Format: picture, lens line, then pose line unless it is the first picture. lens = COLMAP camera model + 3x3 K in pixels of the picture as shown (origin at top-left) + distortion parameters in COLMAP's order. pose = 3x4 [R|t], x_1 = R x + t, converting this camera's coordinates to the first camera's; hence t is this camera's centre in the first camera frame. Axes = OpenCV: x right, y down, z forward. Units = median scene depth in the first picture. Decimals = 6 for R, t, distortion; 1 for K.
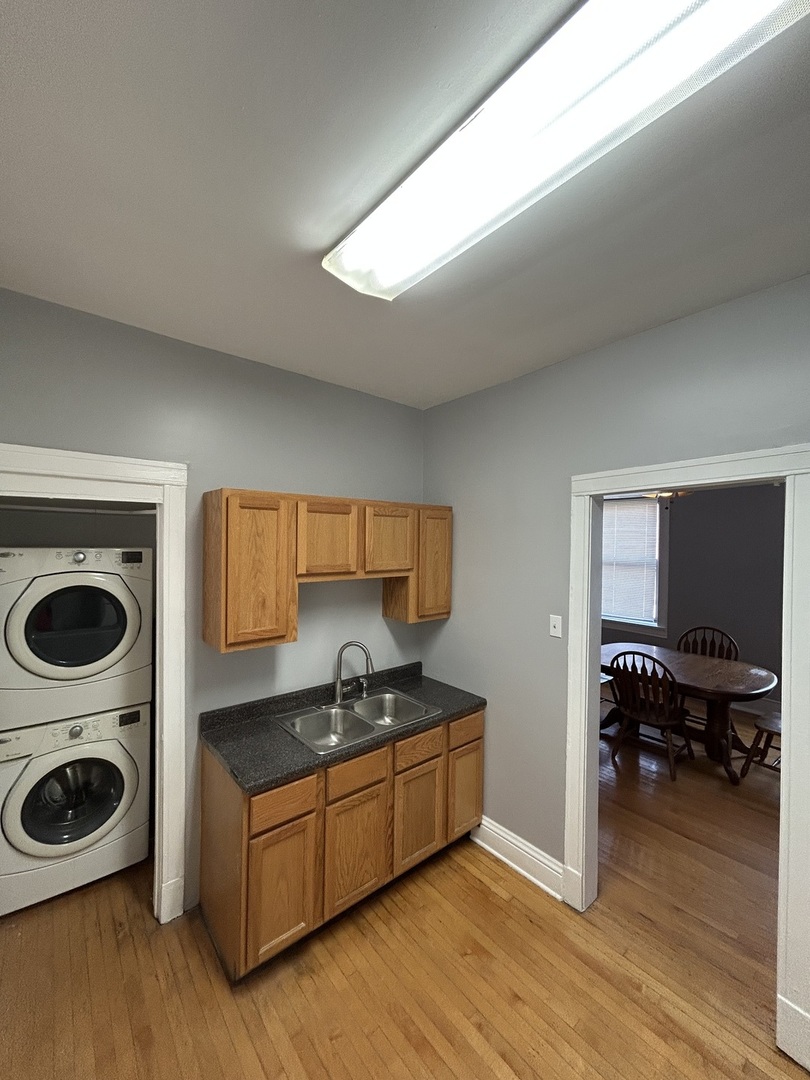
lens RADIAL K [[433.2, 0, 406.2], [0, 433.2, 540.9], [0, 0, 1]] dist [-0.001798, 0.000338]
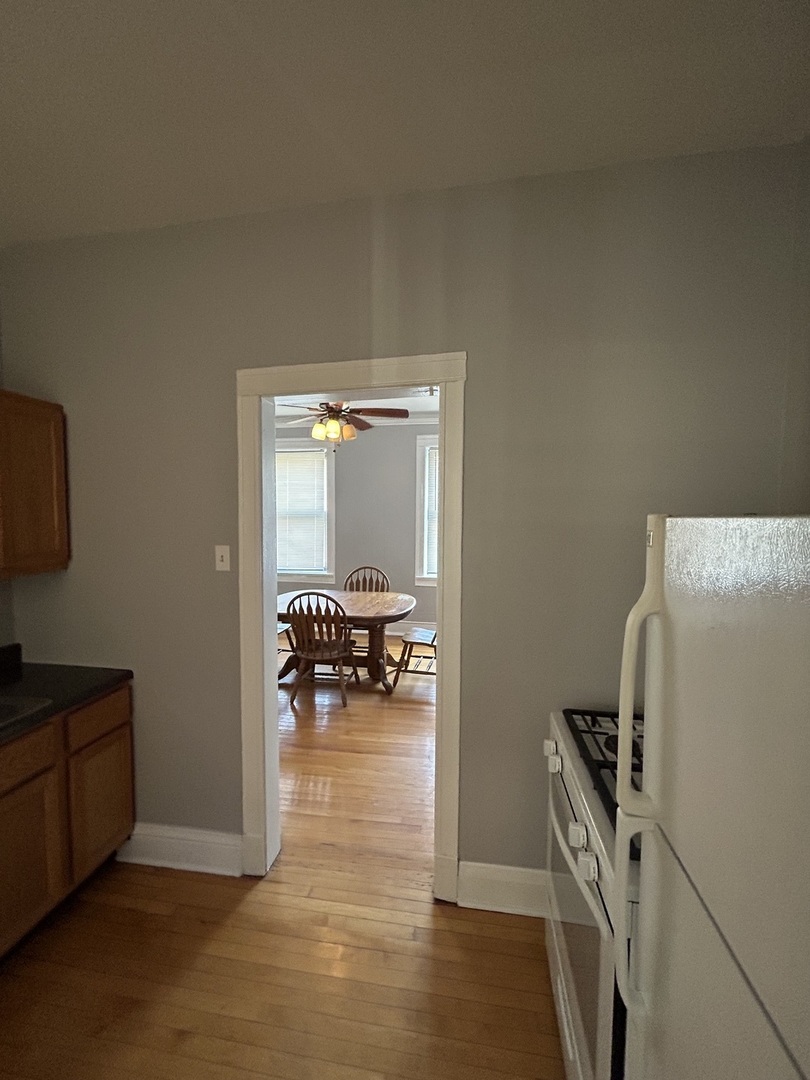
lens RADIAL K [[433.2, 0, 406.2], [0, 433.2, 540.9], [0, 0, 1]] dist [-0.001798, 0.000338]
pose [[0.754399, -0.046806, 0.654745, 0.048438], [0.007089, 0.997977, 0.063175, 0.075307], [-0.656378, -0.043018, 0.753205, 0.107880]]
